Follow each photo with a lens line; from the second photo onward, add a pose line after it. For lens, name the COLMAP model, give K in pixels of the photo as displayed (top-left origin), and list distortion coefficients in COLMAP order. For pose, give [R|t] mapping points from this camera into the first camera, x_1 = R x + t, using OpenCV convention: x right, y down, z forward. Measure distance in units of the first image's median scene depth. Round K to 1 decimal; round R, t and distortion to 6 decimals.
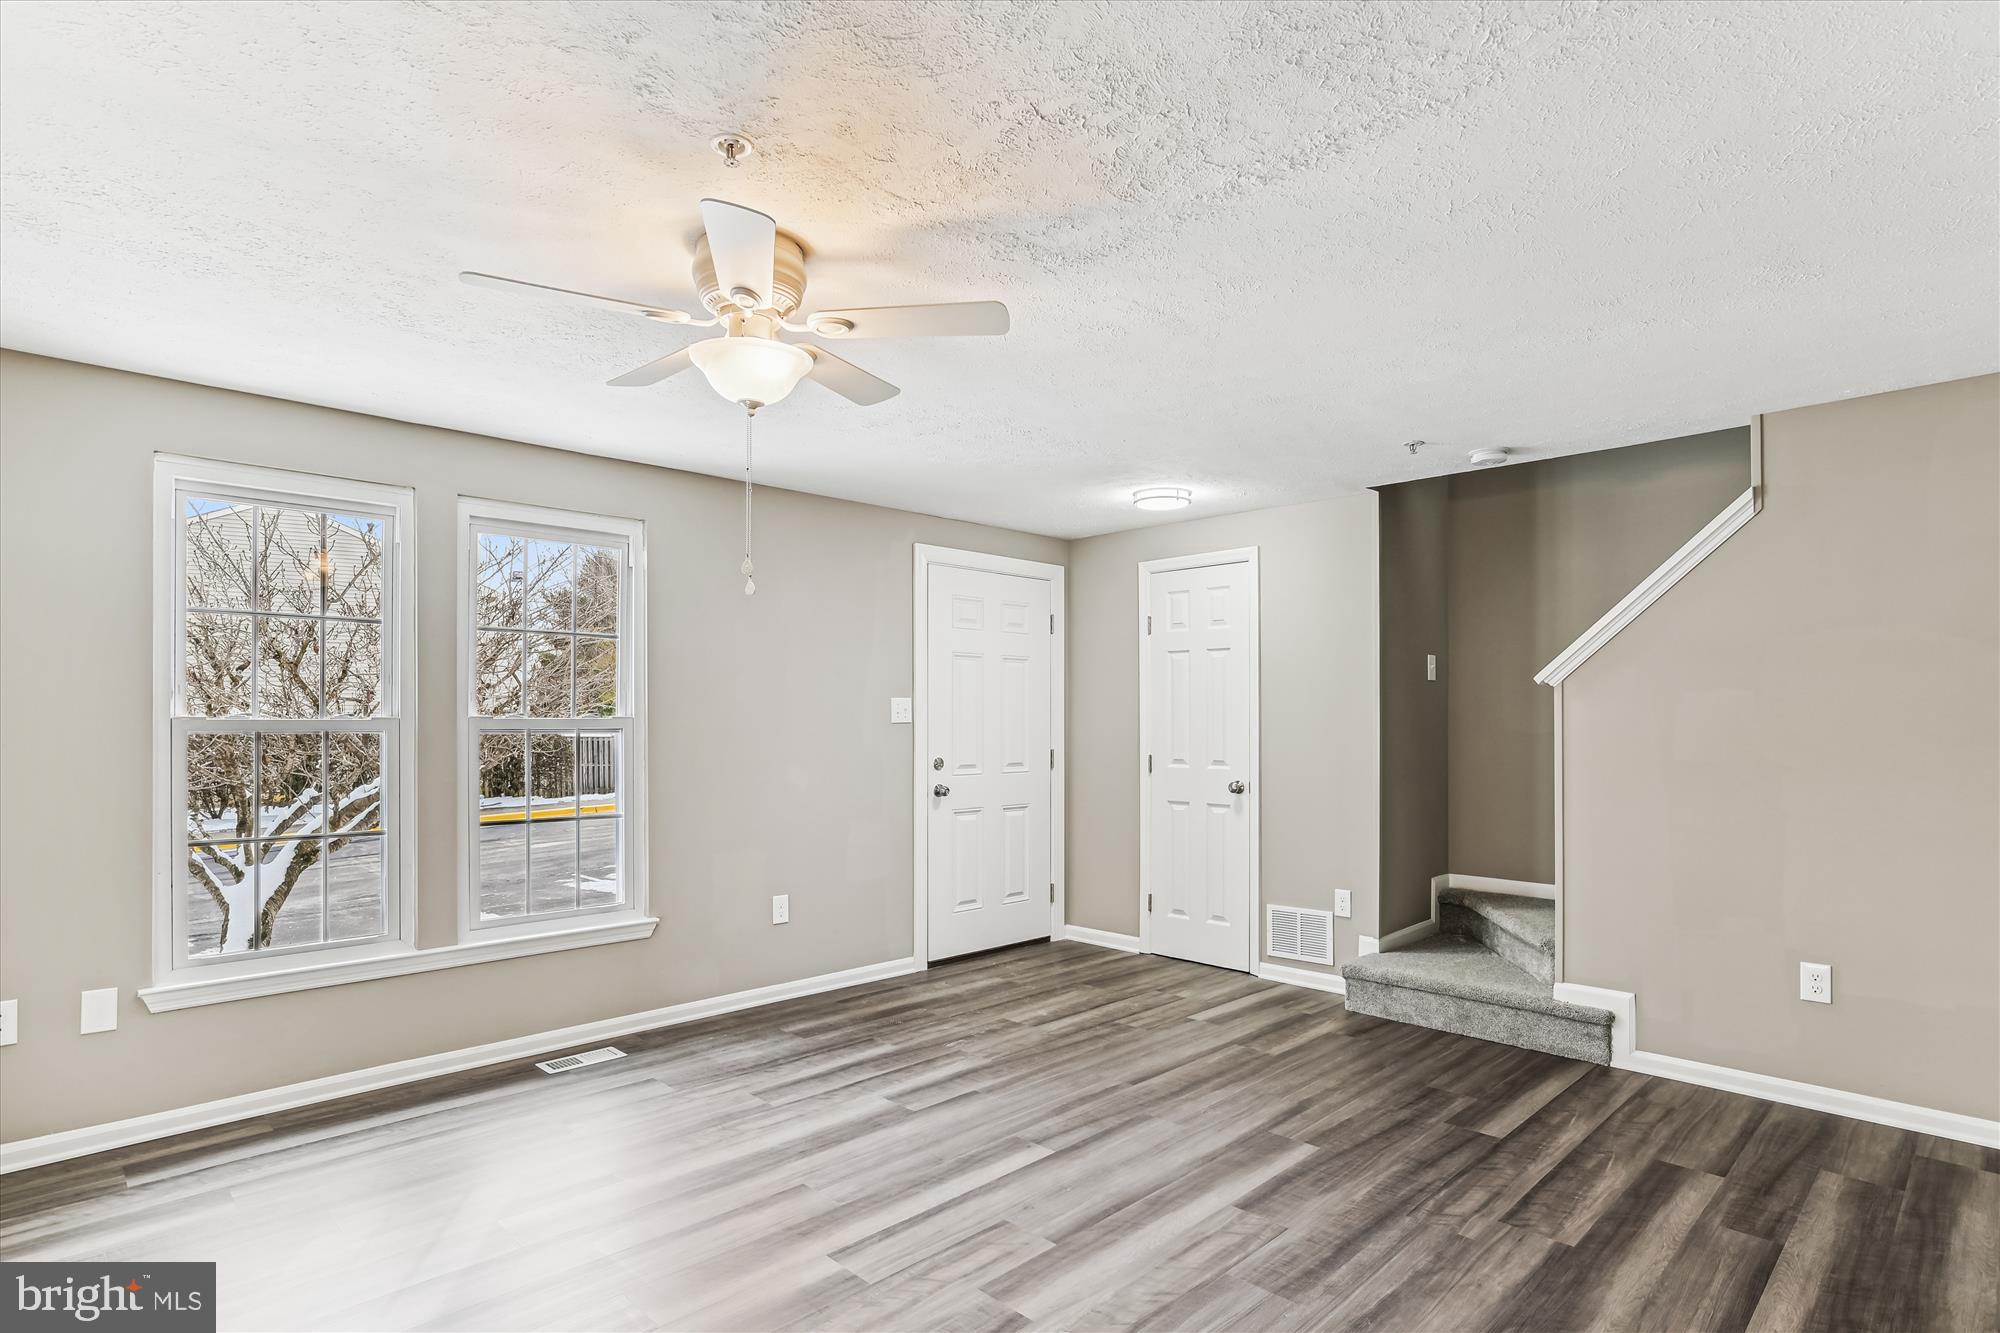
lens RADIAL K [[1030.5, 0, 1013.2], [0, 1030.5, 704.6], [0, 0, 1]] dist [-0.012801, 0.004797]
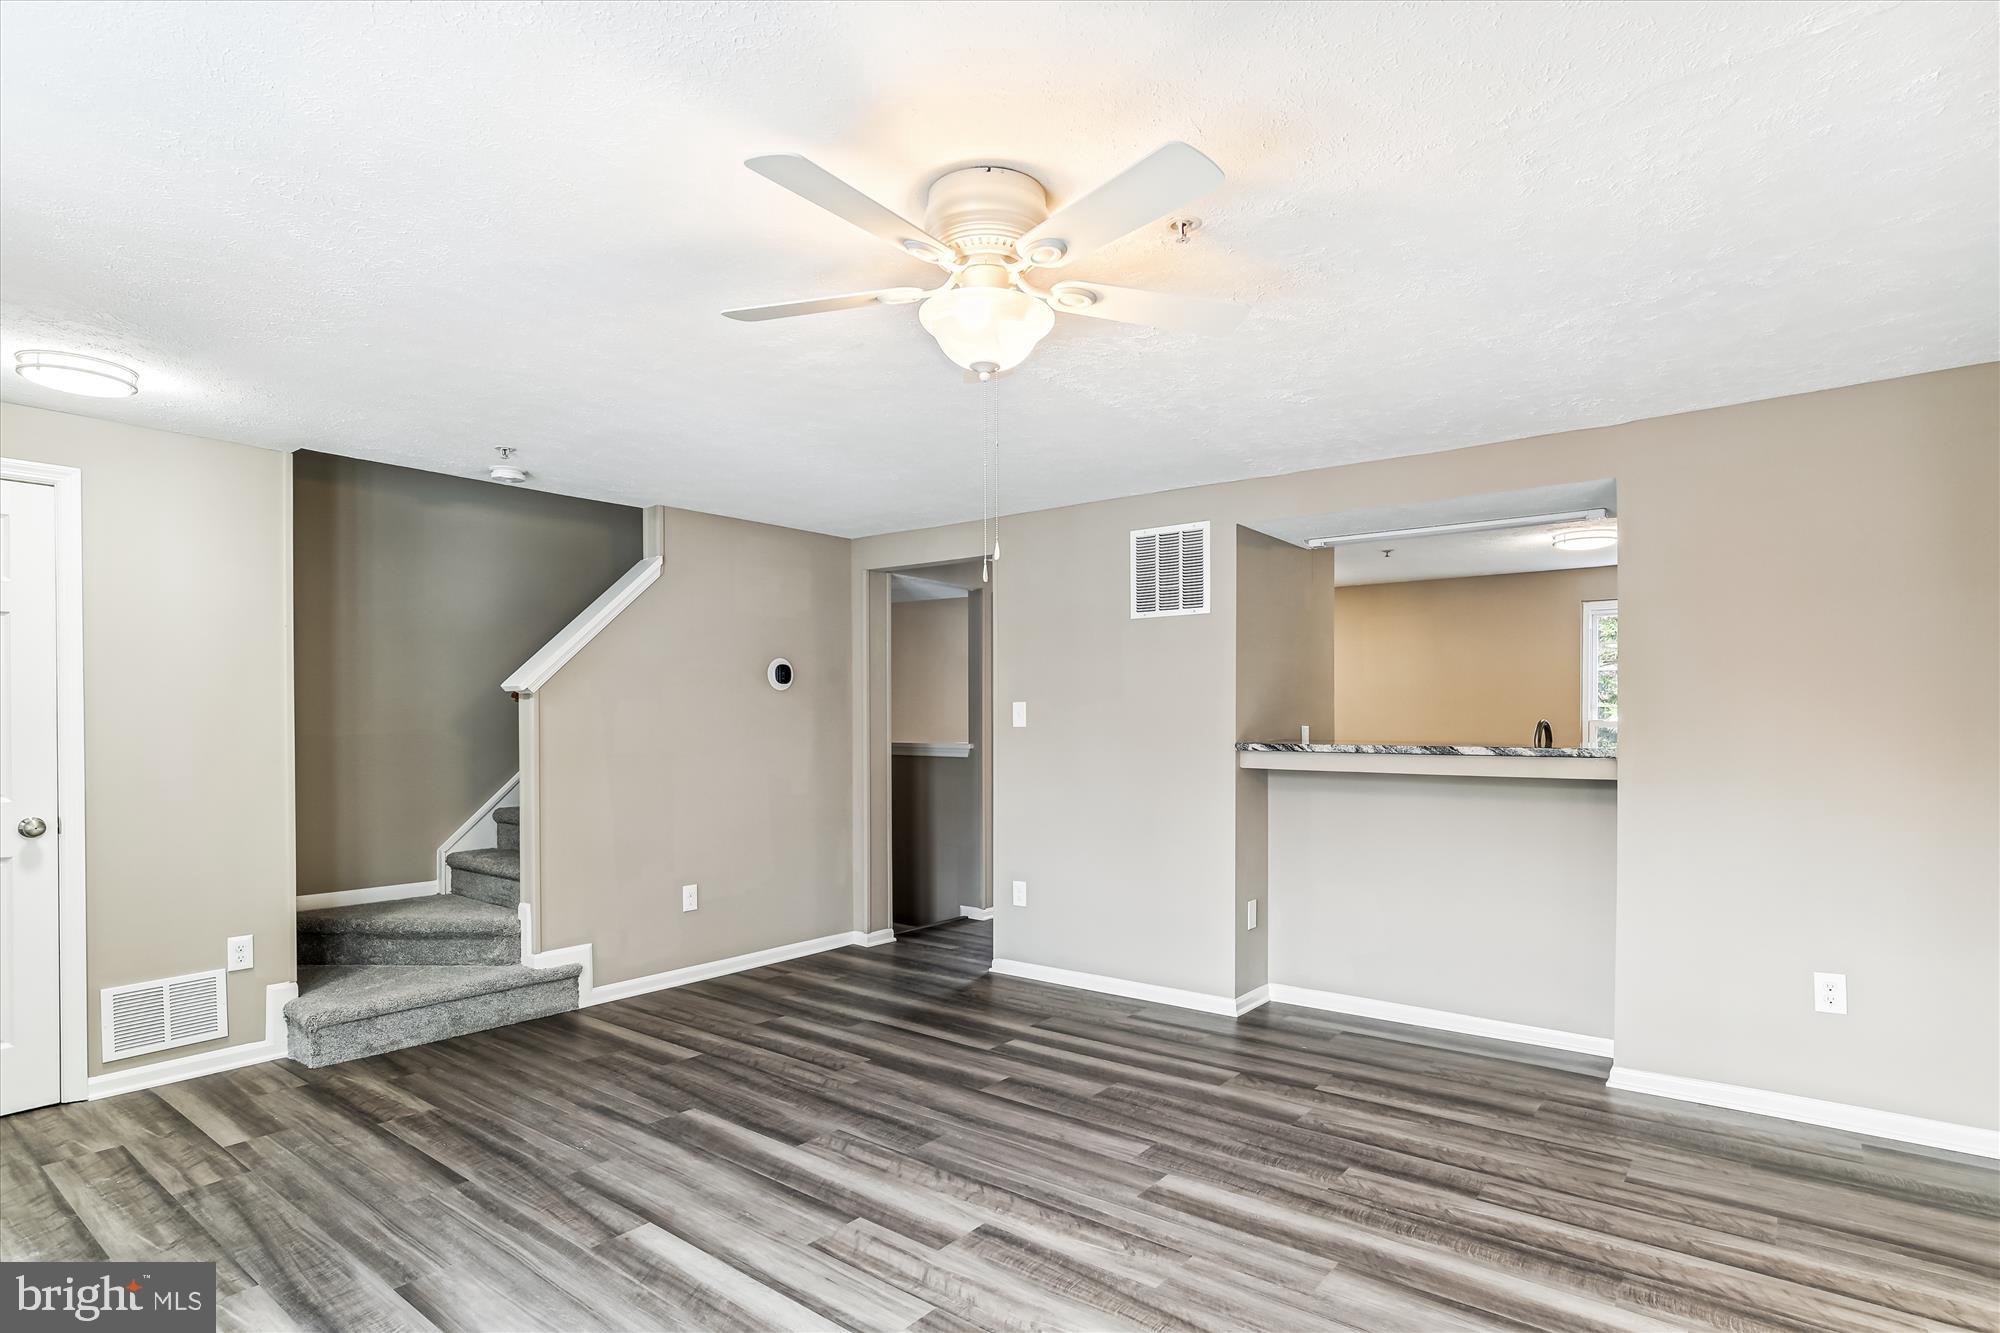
lens RADIAL K [[1030.5, 0, 990.1], [0, 1030.5, 743.7], [0, 0, 1]] dist [-0.012801, 0.004797]
pose [[-0.105685, -0.020686, 0.994184, -0.634915], [-0.015036, 0.999703, 0.019202, 0.008212], [-0.994286, -0.012919, -0.105964, 0.613728]]
